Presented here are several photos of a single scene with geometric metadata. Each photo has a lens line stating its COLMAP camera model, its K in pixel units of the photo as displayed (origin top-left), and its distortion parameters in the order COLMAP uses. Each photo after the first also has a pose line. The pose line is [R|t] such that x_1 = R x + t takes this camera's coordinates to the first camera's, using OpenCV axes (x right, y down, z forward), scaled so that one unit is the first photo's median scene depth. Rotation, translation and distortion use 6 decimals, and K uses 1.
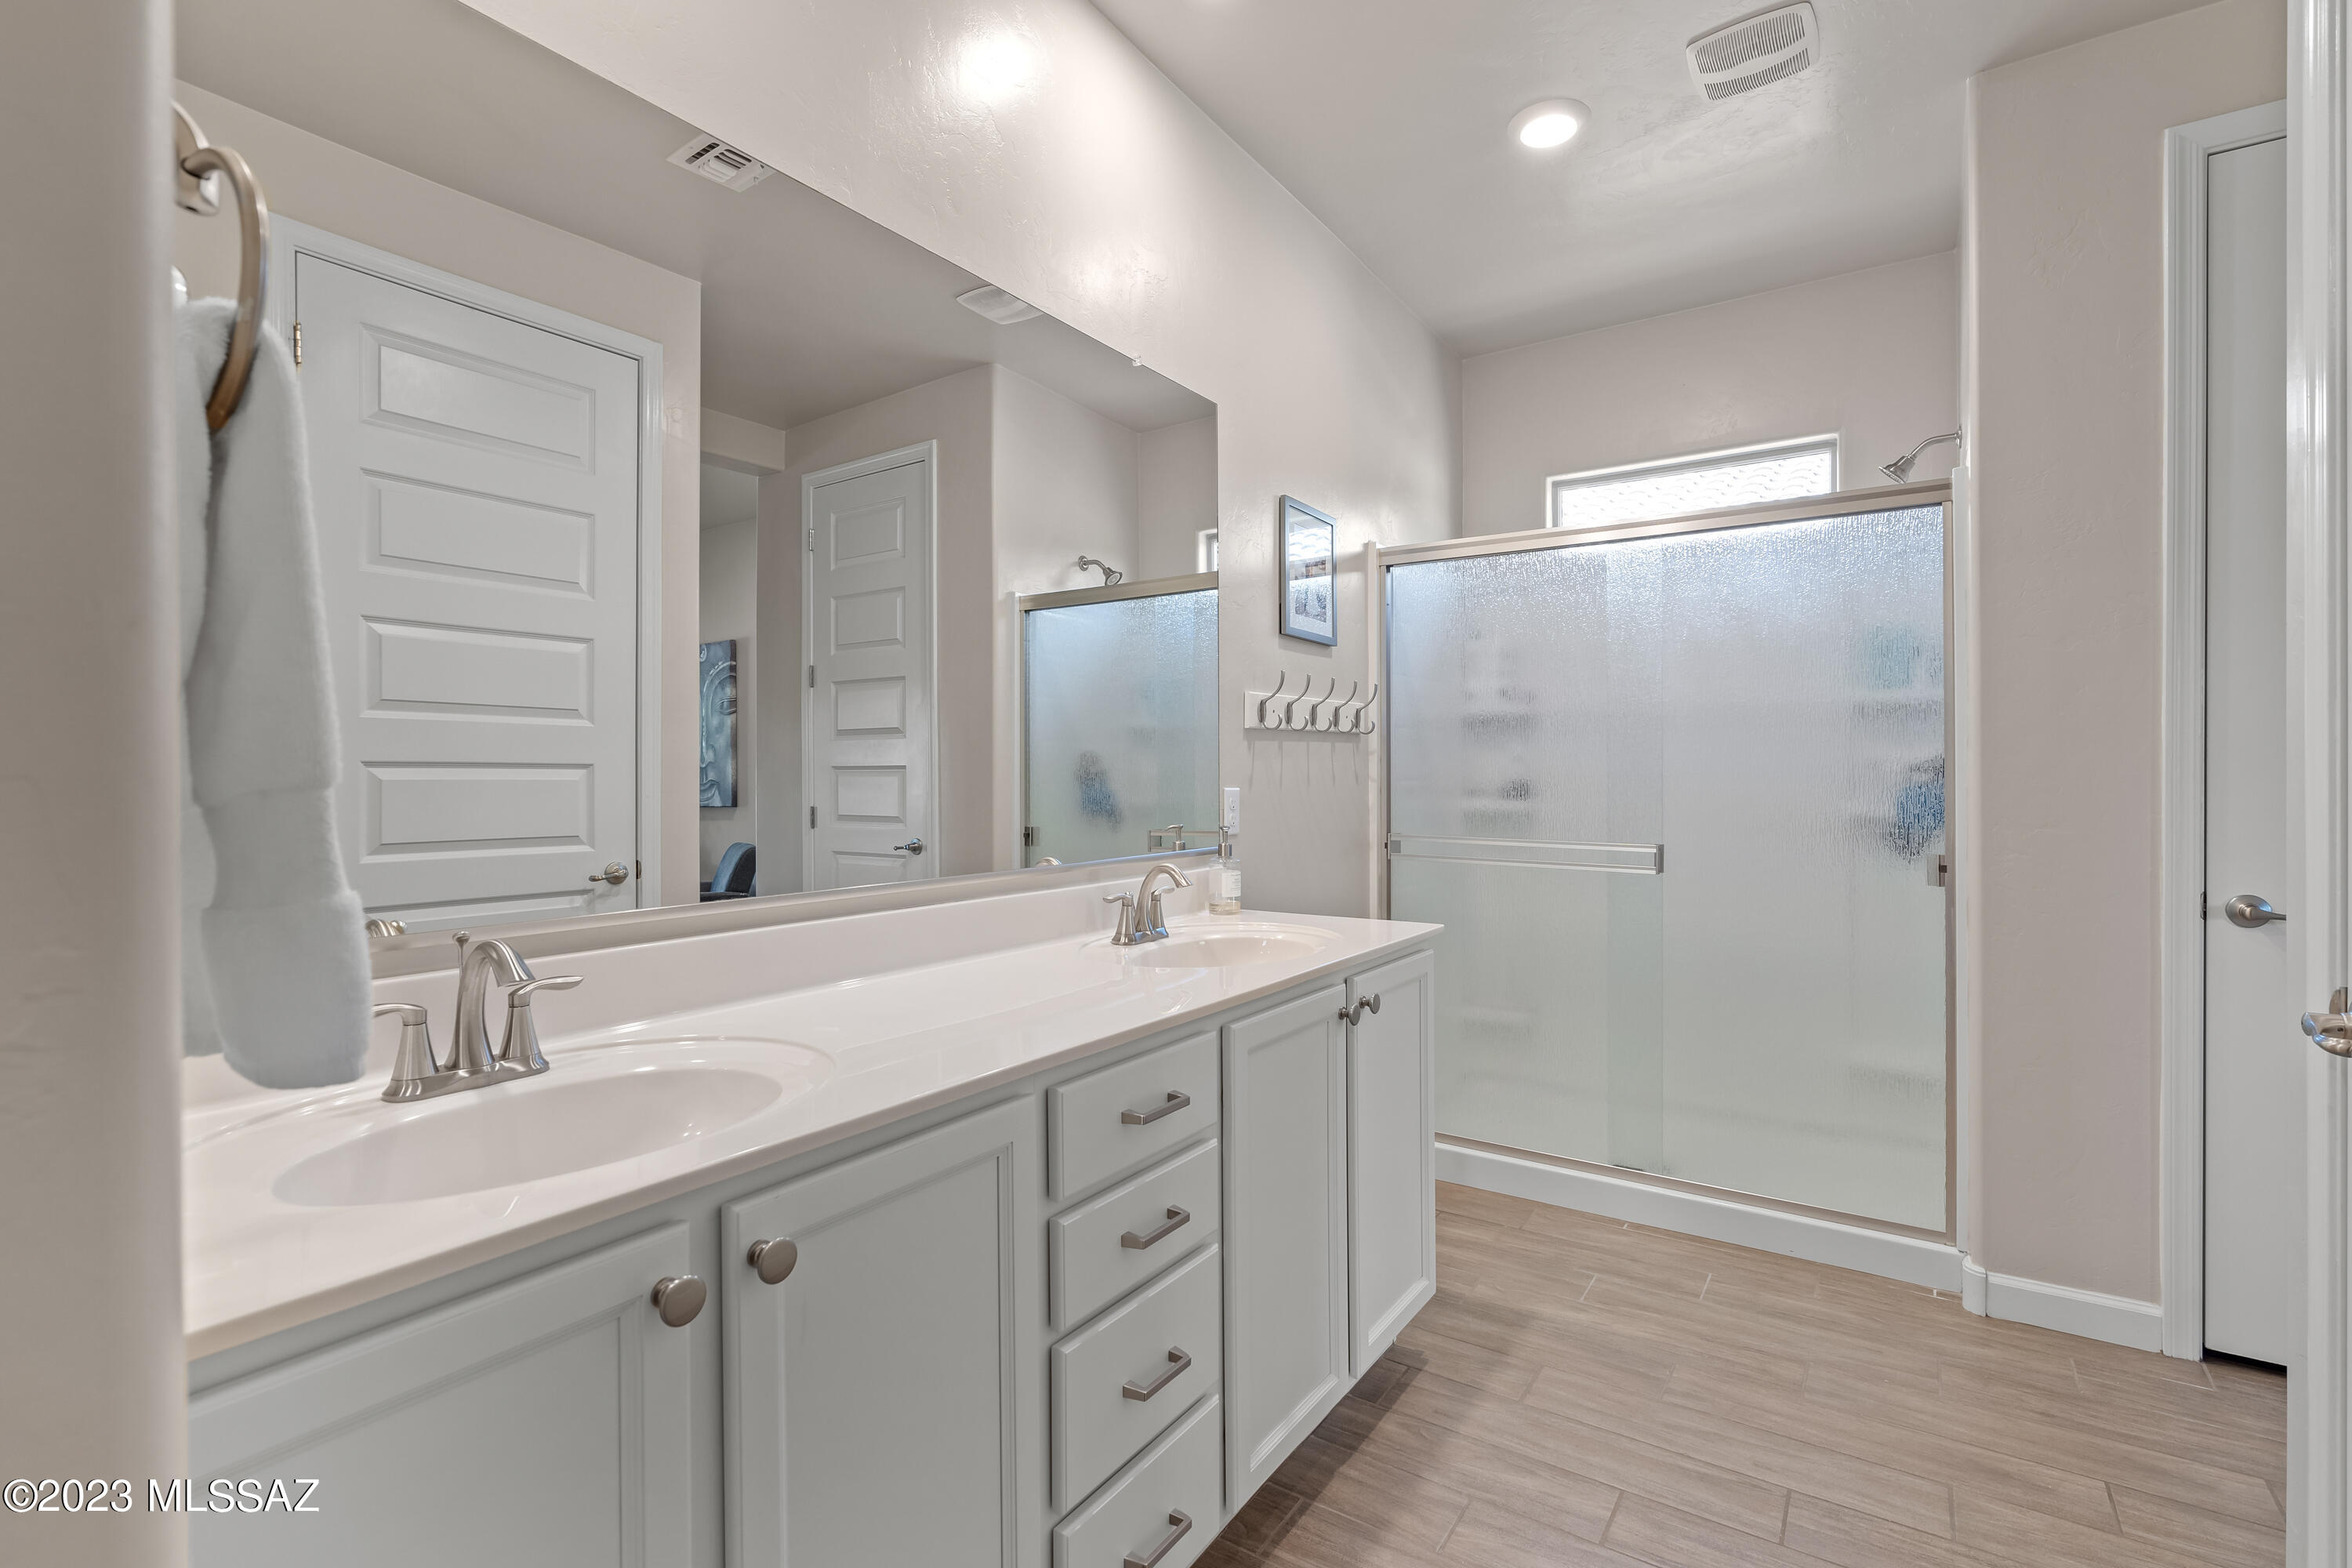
lens RADIAL K [[1088.1, 0, 1178.3], [0, 1088.1, 773.3], [0, 0, 1]] dist [-0.004602, 0.002060]
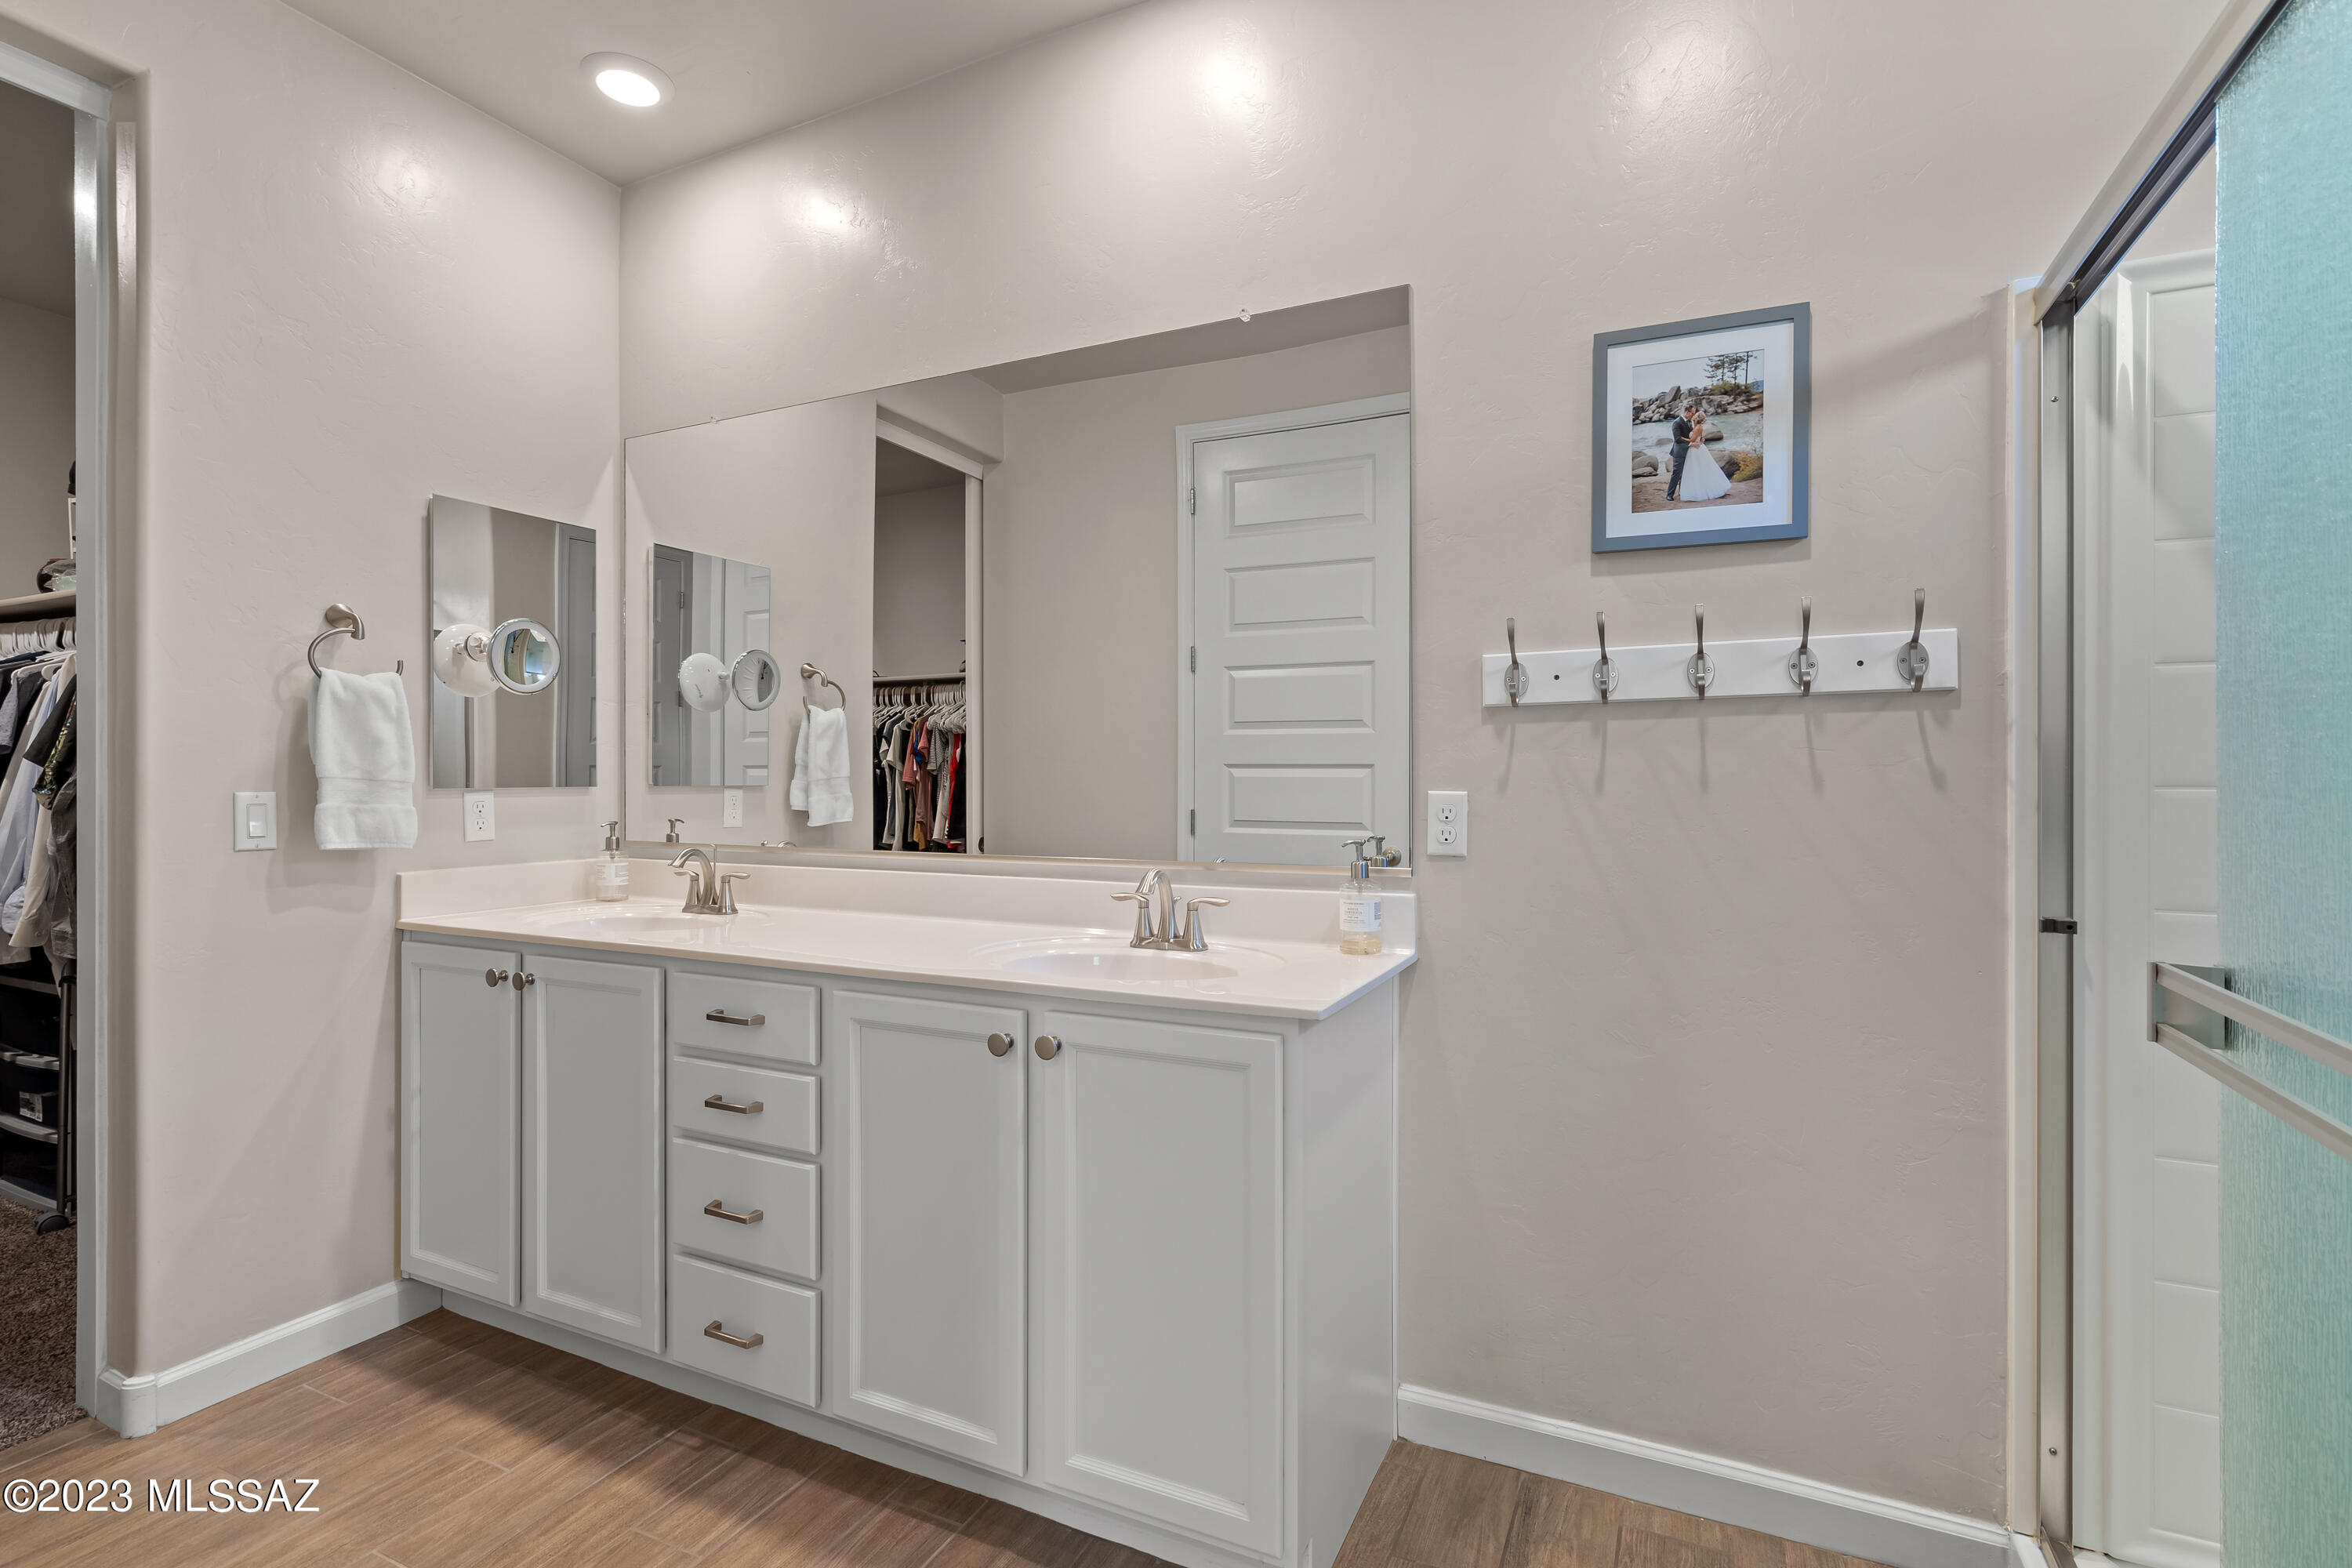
lens RADIAL K [[1088.1, 0, 1174.0], [0, 1088.1, 784.1], [0, 0, 1]] dist [-0.004602, 0.002060]
pose [[0.157033, 0.010824, -0.987534, 0.722947], [-0.002843, 0.999941, 0.010508, 0.001548], [0.987589, 0.001158, 0.157055, 0.688948]]
